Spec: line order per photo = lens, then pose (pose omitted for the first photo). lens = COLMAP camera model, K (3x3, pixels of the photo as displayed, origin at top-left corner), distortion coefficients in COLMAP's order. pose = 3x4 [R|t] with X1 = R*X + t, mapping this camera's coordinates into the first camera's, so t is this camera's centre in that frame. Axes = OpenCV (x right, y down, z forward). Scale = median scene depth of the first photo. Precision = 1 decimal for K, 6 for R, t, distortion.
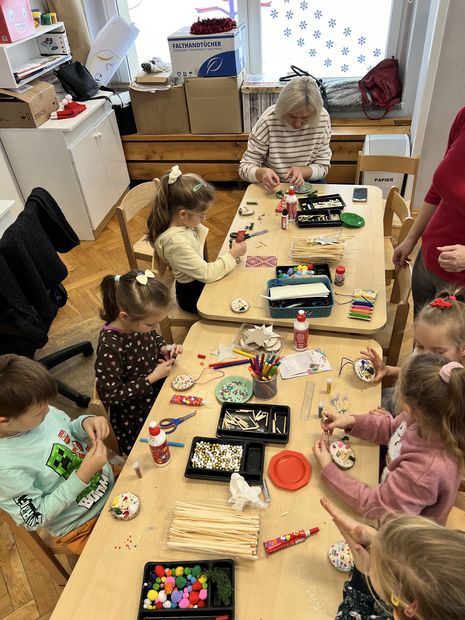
lens RADIAL K [[474.9, 0, 232.5], [0, 474.9, 310.0], [0, 0, 1]] dist [0.069814, -0.089198]
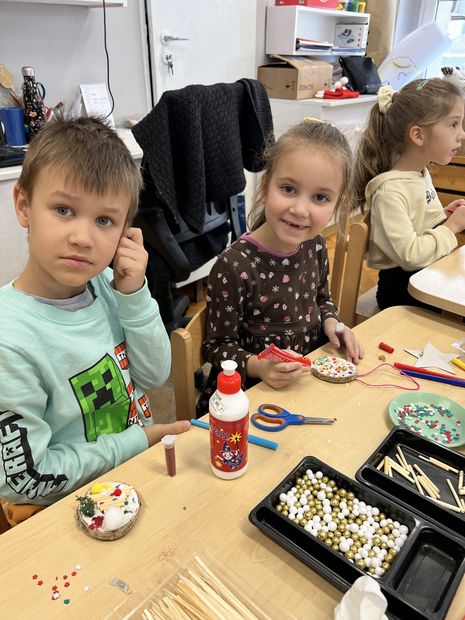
lens RADIAL K [[474.9, 0, 232.5], [0, 474.9, 310.0], [0, 0, 1]] dist [0.069814, -0.089198]
pose [[0.839088, 0.318909, -0.440713, 0.014644], [-0.394309, 0.914671, -0.088864, 0.196870], [0.374768, 0.248342, 0.893239, 0.502852]]
